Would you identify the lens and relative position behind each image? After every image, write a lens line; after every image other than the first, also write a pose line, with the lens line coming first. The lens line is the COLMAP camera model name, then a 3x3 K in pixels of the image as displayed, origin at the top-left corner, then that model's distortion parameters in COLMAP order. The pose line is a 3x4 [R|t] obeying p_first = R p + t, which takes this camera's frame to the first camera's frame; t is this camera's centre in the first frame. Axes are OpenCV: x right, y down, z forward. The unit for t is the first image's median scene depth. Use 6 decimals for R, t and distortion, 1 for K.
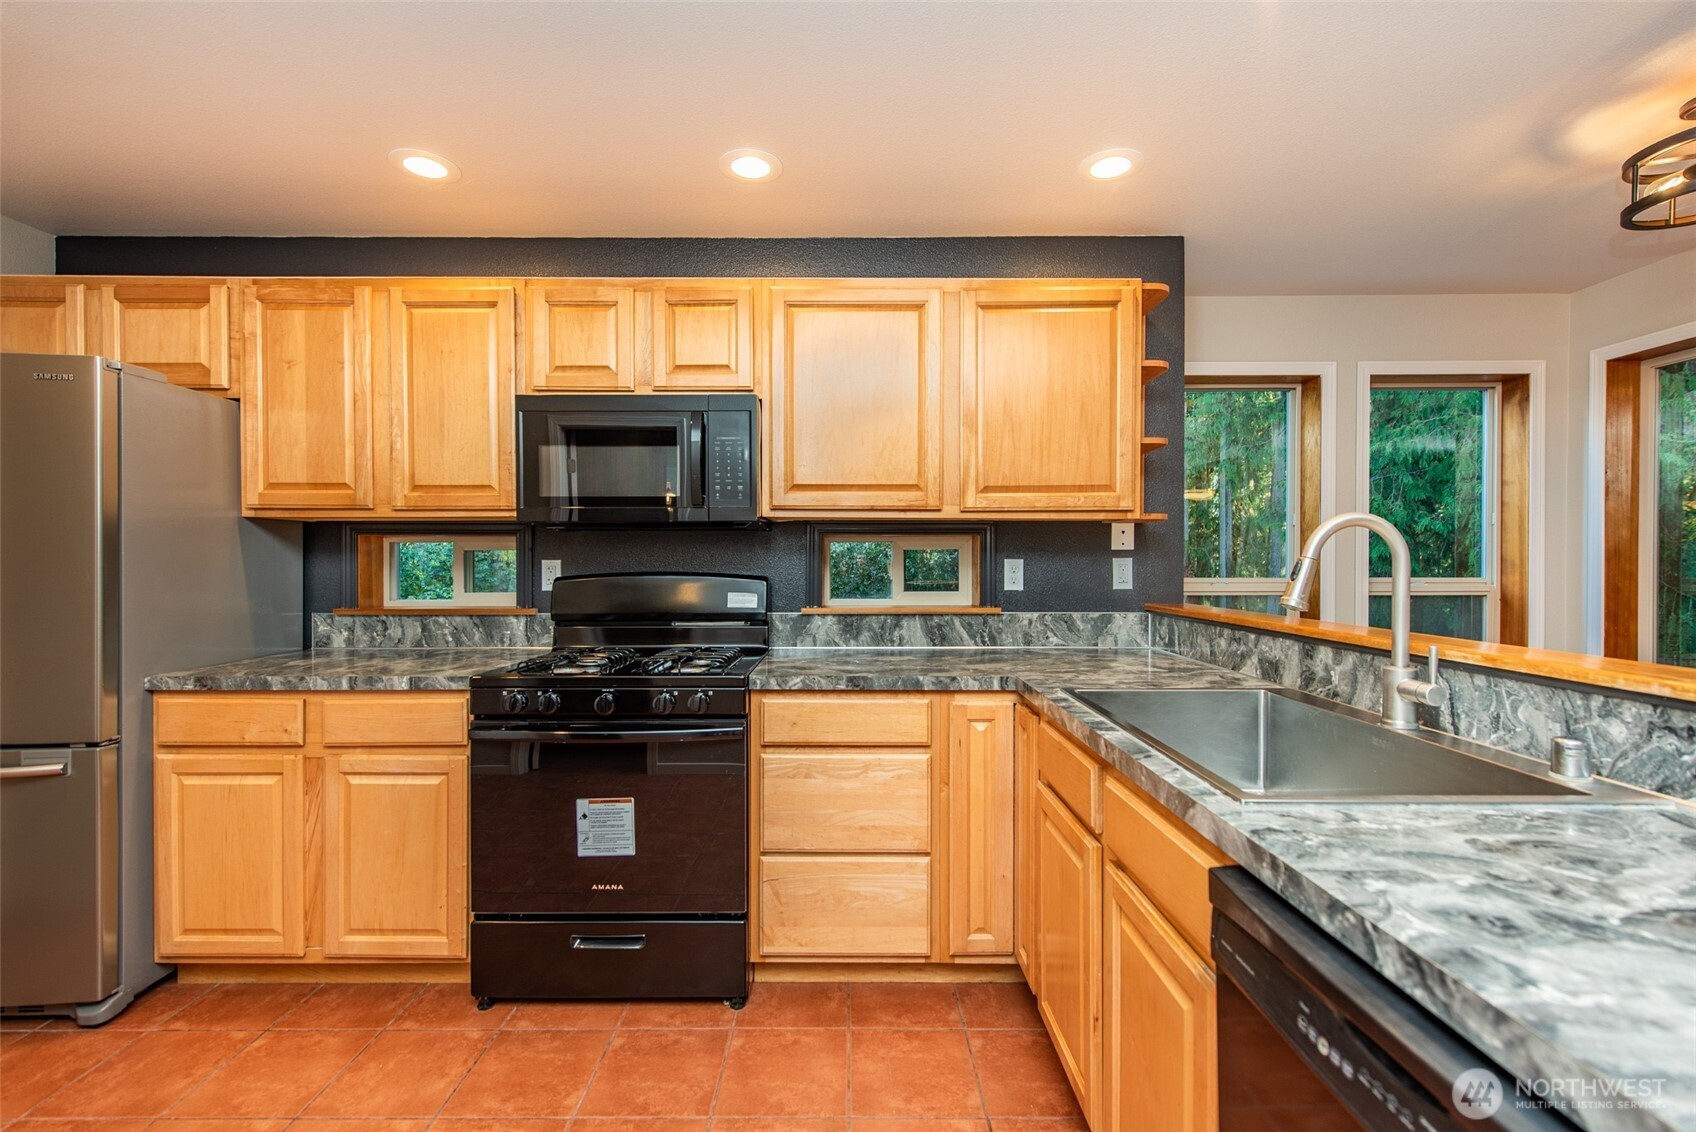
lens RADIAL K [[742.5, 0, 848.0], [0, 742.5, 566.2], [0, 0, 1]] dist [0.006969, -0.002099]
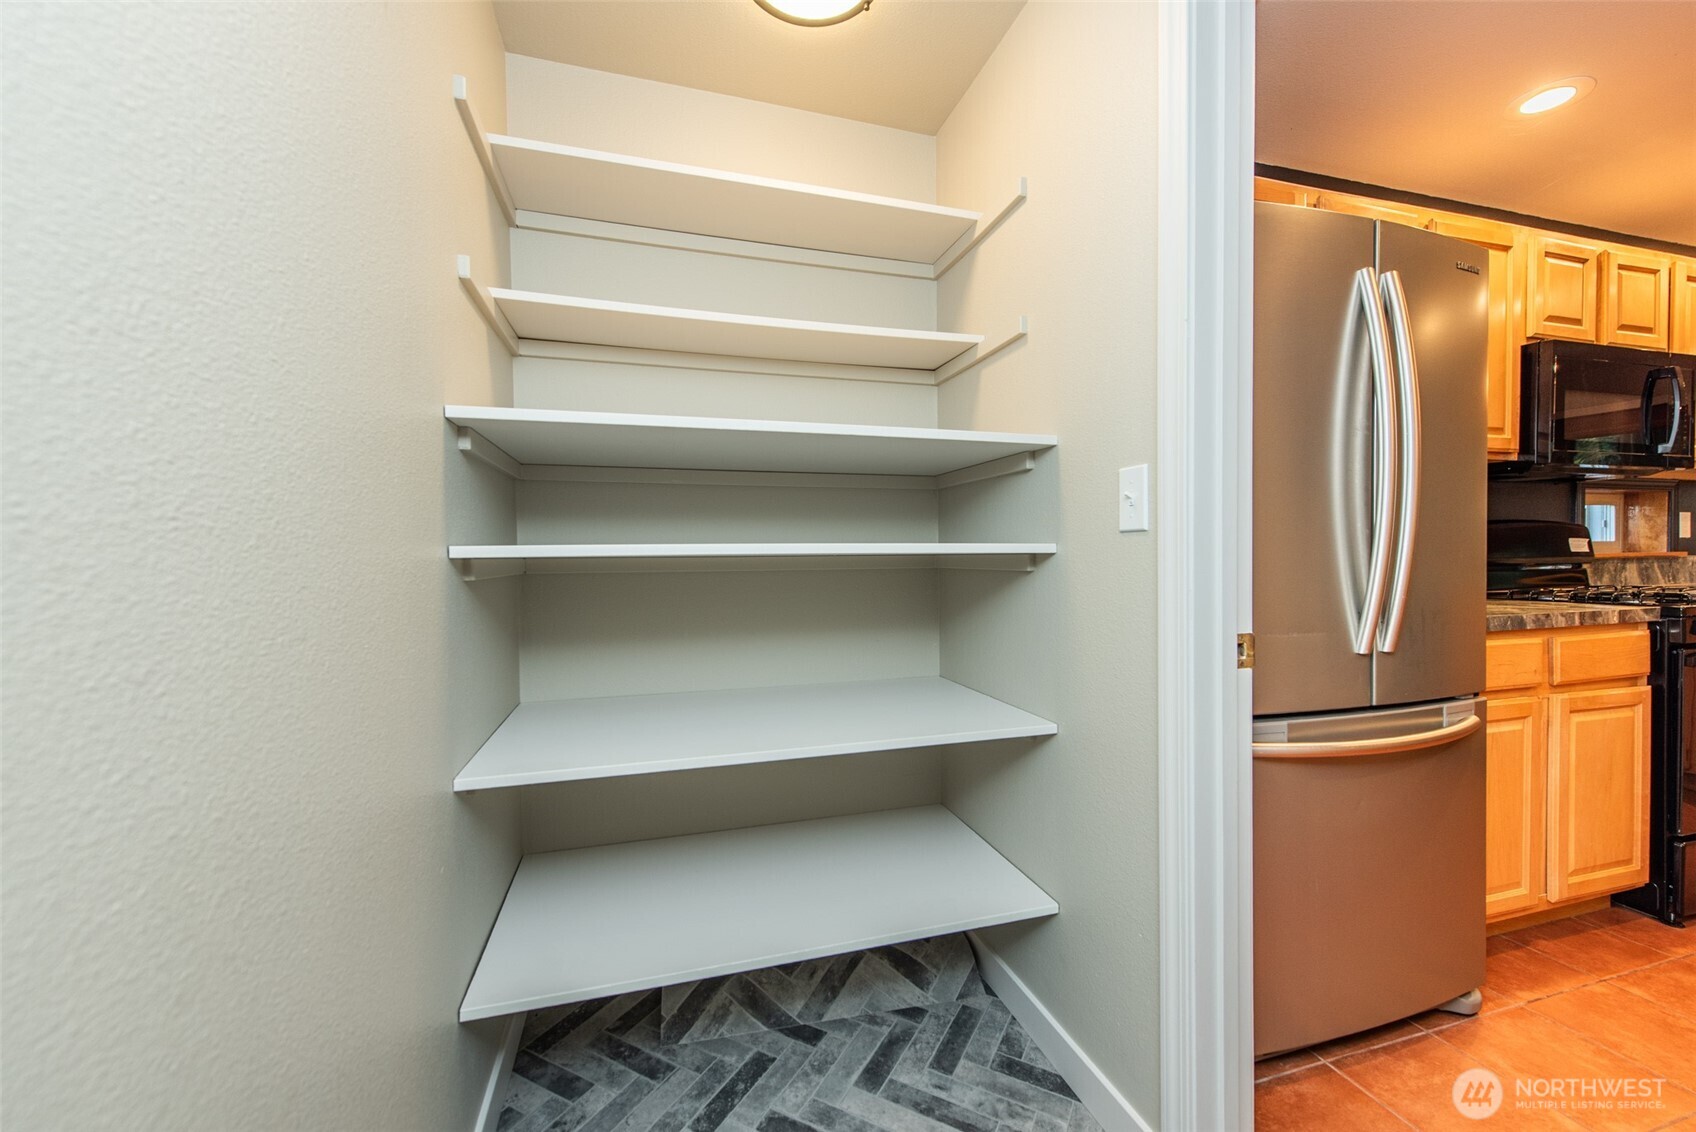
lens RADIAL K [[667.5, 0, 834.3], [0, 667.5, 574.8], [0, 0, 1]] dist [0.014567, -0.004953]
pose [[0.959482, -0.018642, 0.281152, -1.614118], [0.014953, 0.999772, 0.015258, 0.062715], [-0.281372, -0.010436, 0.959542, 0.375329]]
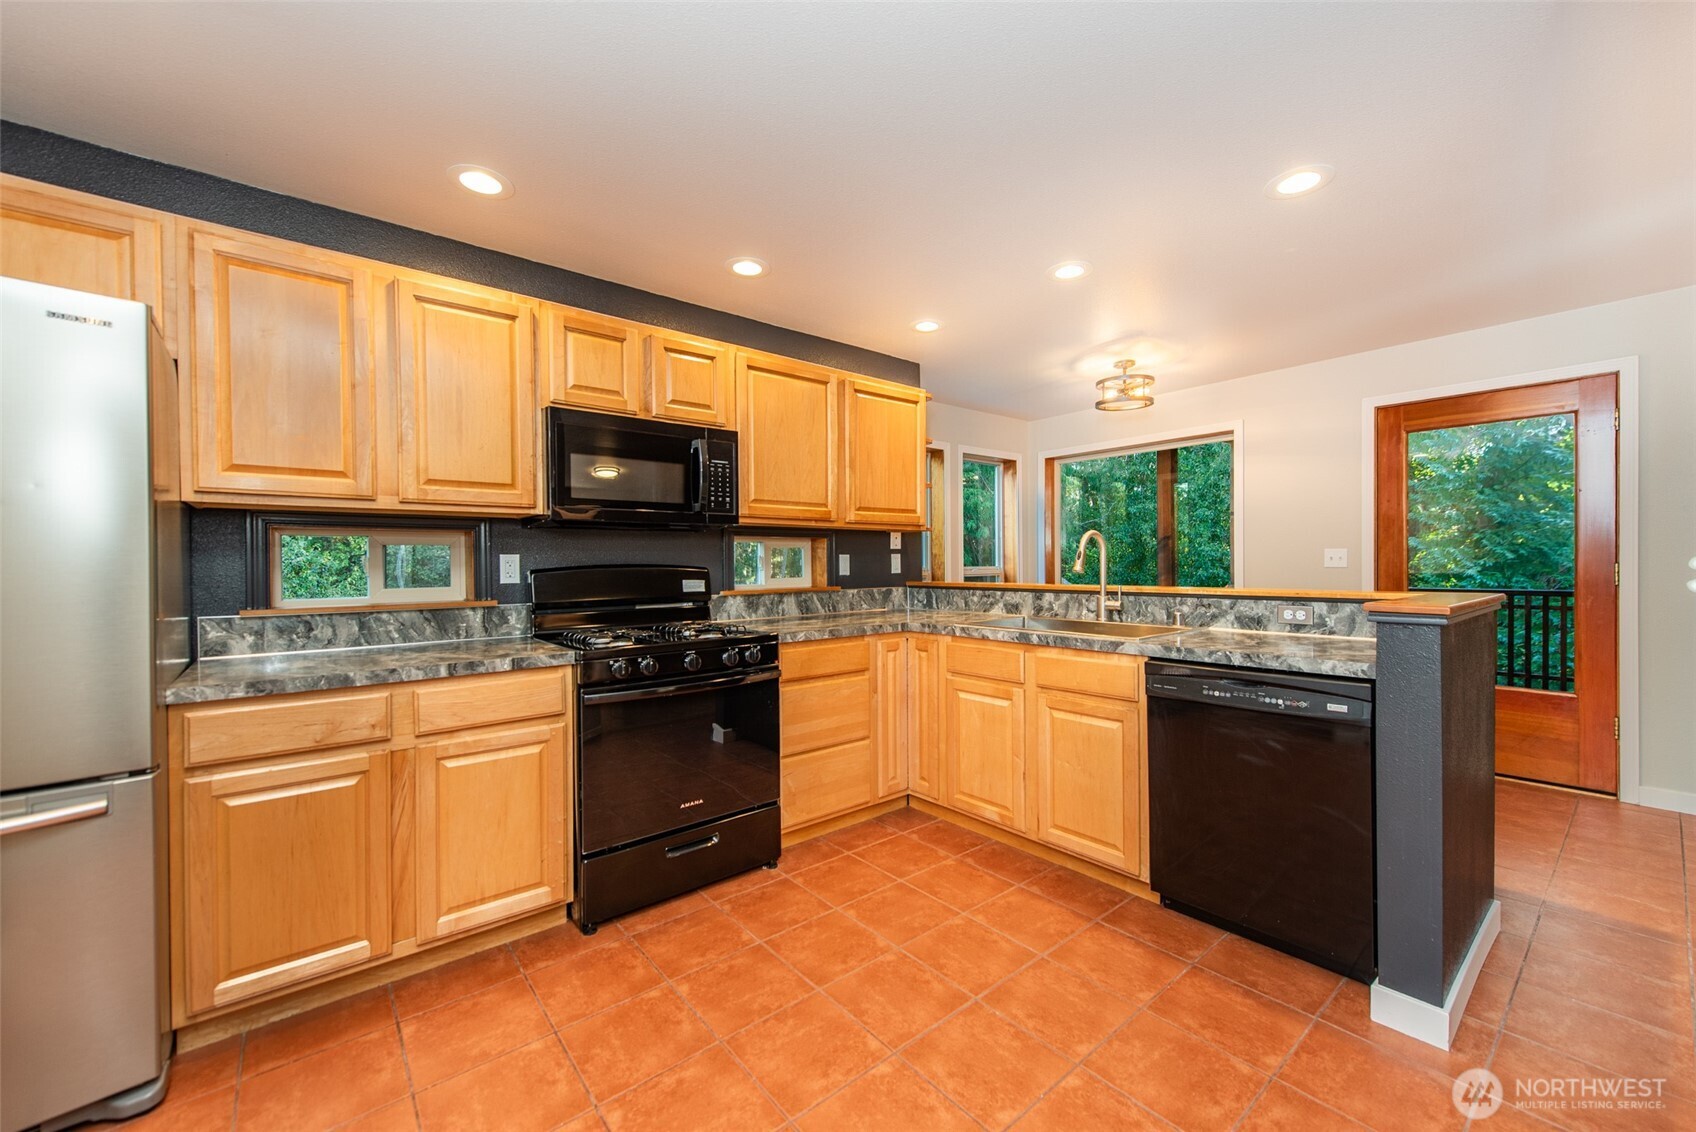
lens RADIAL K [[667.5, 0, 851.4], [0, 667.5, 569.3], [0, 0, 1]] dist [0.014567, -0.004953]
pose [[0.766574, -0.012558, 0.642033, -0.730624], [0.014900, 0.999887, 0.001768, 0.020874], [-0.641983, 0.008211, 0.766675, -0.067251]]
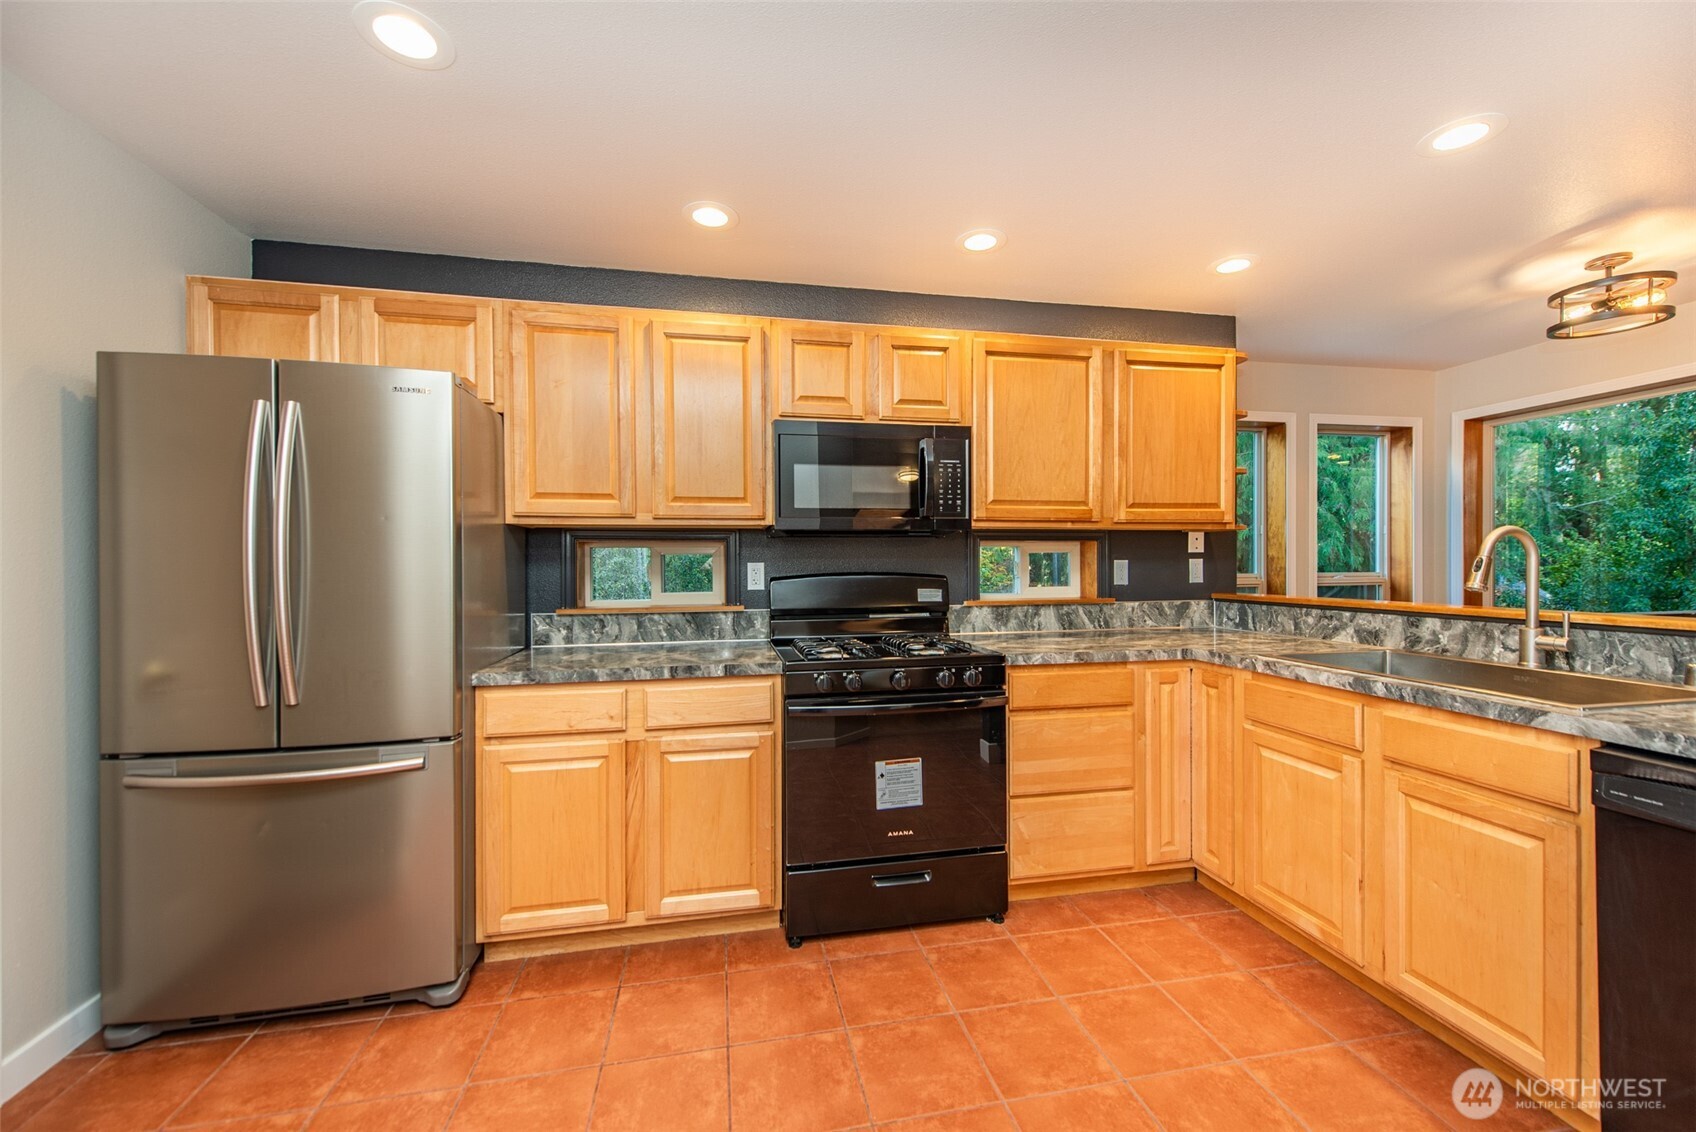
lens RADIAL K [[667.5, 0, 845.1], [0, 667.5, 568.7], [0, 0, 1]] dist [0.014567, -0.004953]
pose [[0.980159, -0.007491, 0.198071, -0.532282], [0.008005, 0.999966, -0.001794, 0.003960], [-0.198051, 0.003344, 0.980186, -0.038547]]
